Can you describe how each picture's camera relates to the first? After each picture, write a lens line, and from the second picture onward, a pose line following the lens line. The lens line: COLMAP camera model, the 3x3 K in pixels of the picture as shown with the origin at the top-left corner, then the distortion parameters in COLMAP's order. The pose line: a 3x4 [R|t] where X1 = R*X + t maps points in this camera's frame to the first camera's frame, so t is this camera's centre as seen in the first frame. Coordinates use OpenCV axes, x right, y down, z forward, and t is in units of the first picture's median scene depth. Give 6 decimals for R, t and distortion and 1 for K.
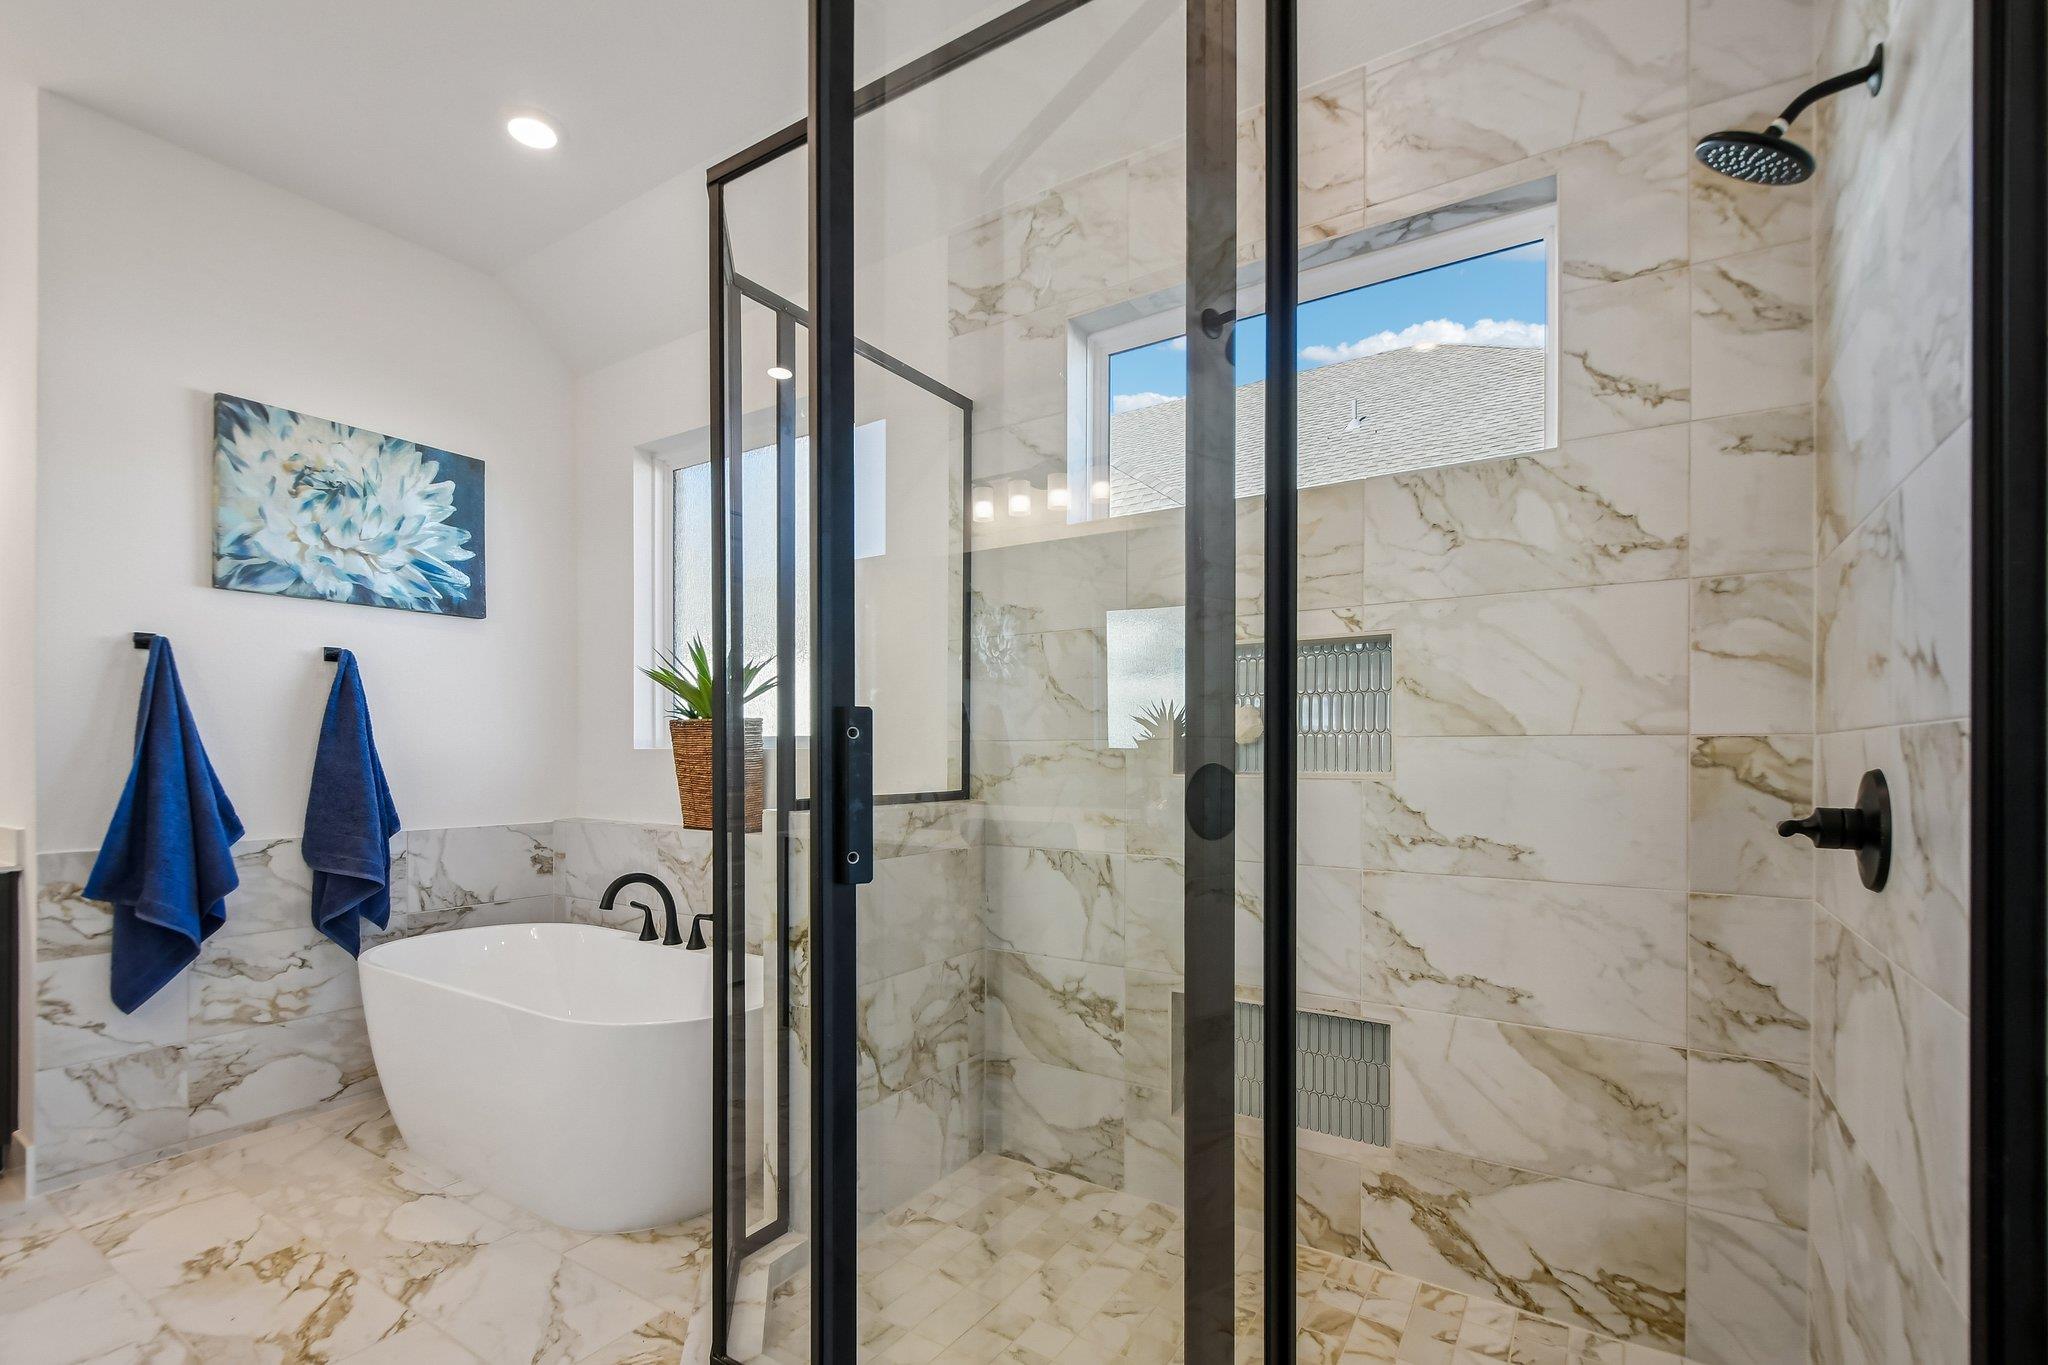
lens RADIAL K [[898.6, 0, 1030.6], [0, 898.6, 749.8], [0, 0, 1]] dist [-0.004137, -0.003682]
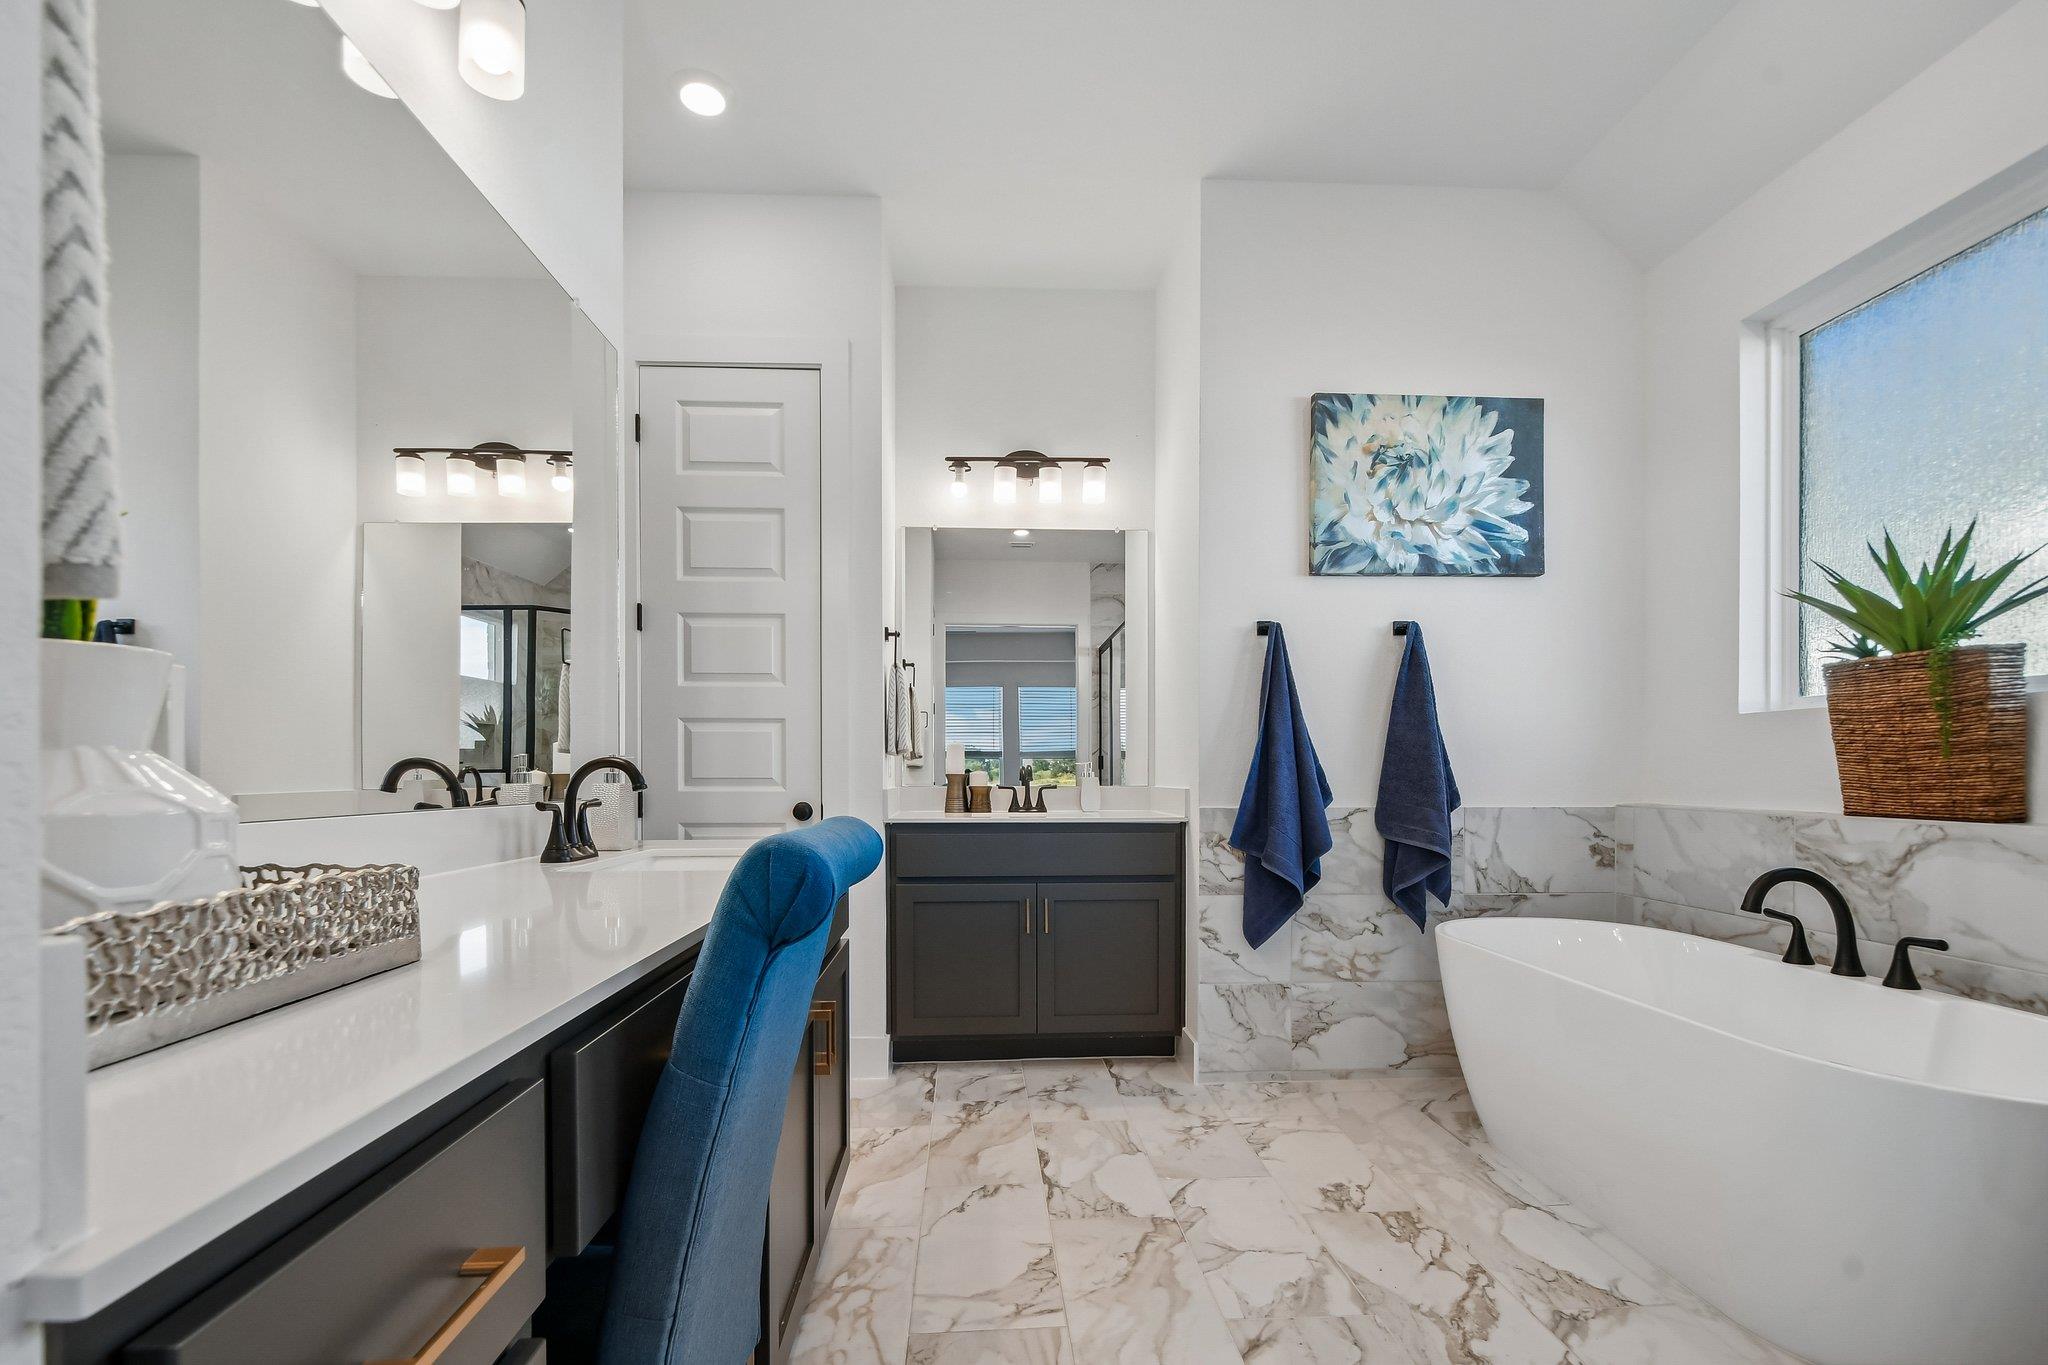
lens RADIAL K [[898.6, 0, 1033.0], [0, 898.6, 778.0], [0, 0, 1]] dist [-0.004137, -0.003682]
pose [[0.583868, 0.006764, -0.811820, -0.209951], [0.000249, 0.999964, 0.008511, 0.057169], [0.811848, -0.005172, 0.583845, 0.073741]]
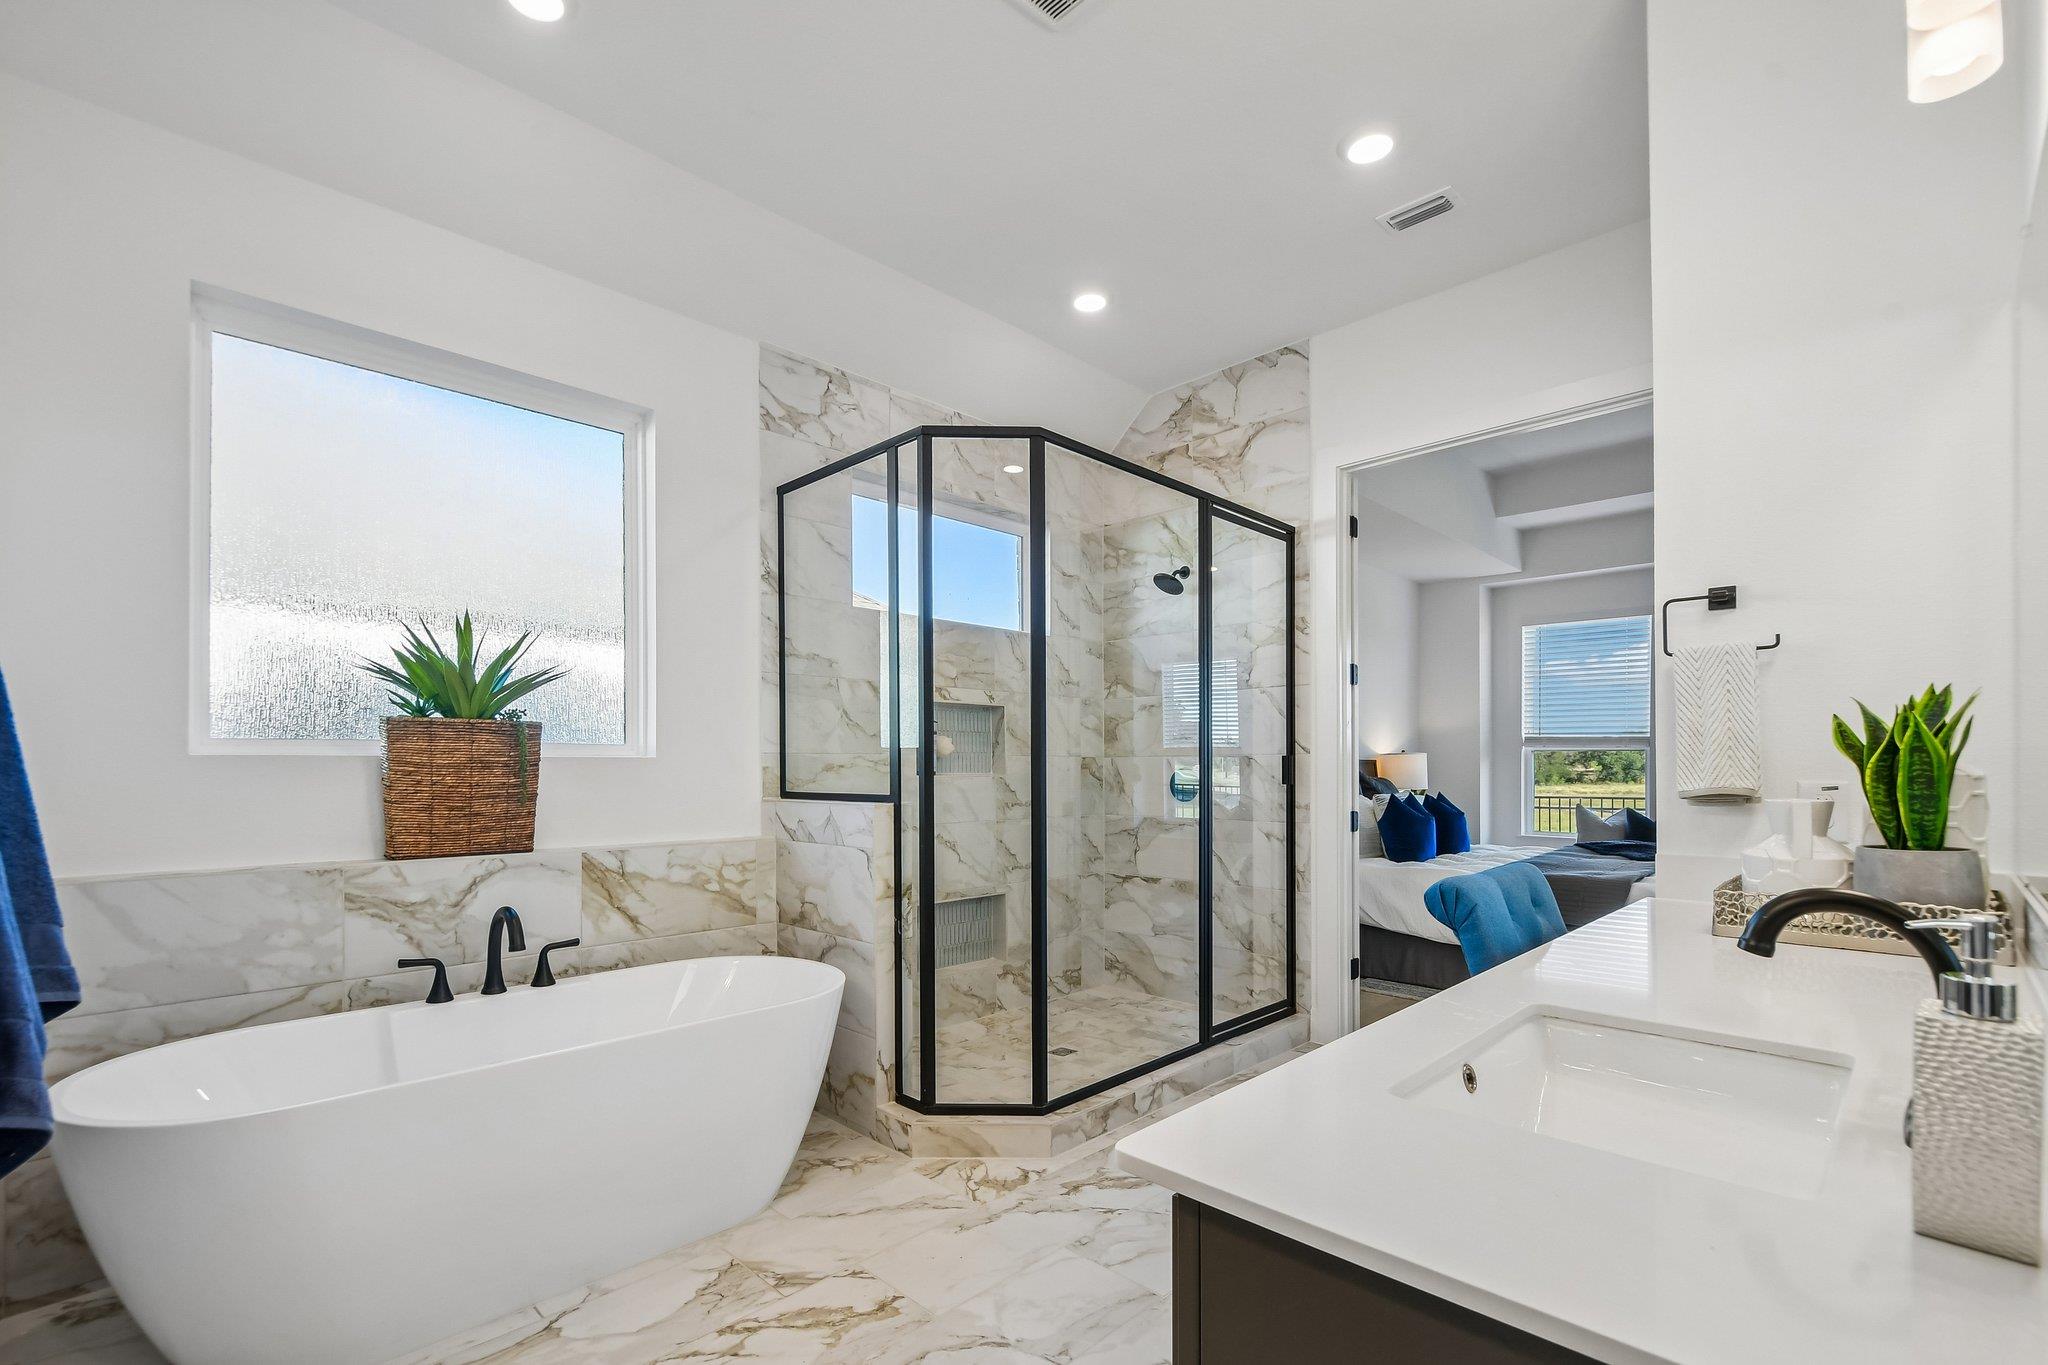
lens RADIAL K [[898.6, 0, 1015.9], [0, 898.6, 770.4], [0, 0, 1]] dist [-0.004137, -0.003682]
pose [[0.211752, -0.001504, 0.977322, -1.129915], [0.000431, 0.999999, 0.001446, 0.011761], [-0.977323, 0.000115, 0.211753, 0.367664]]
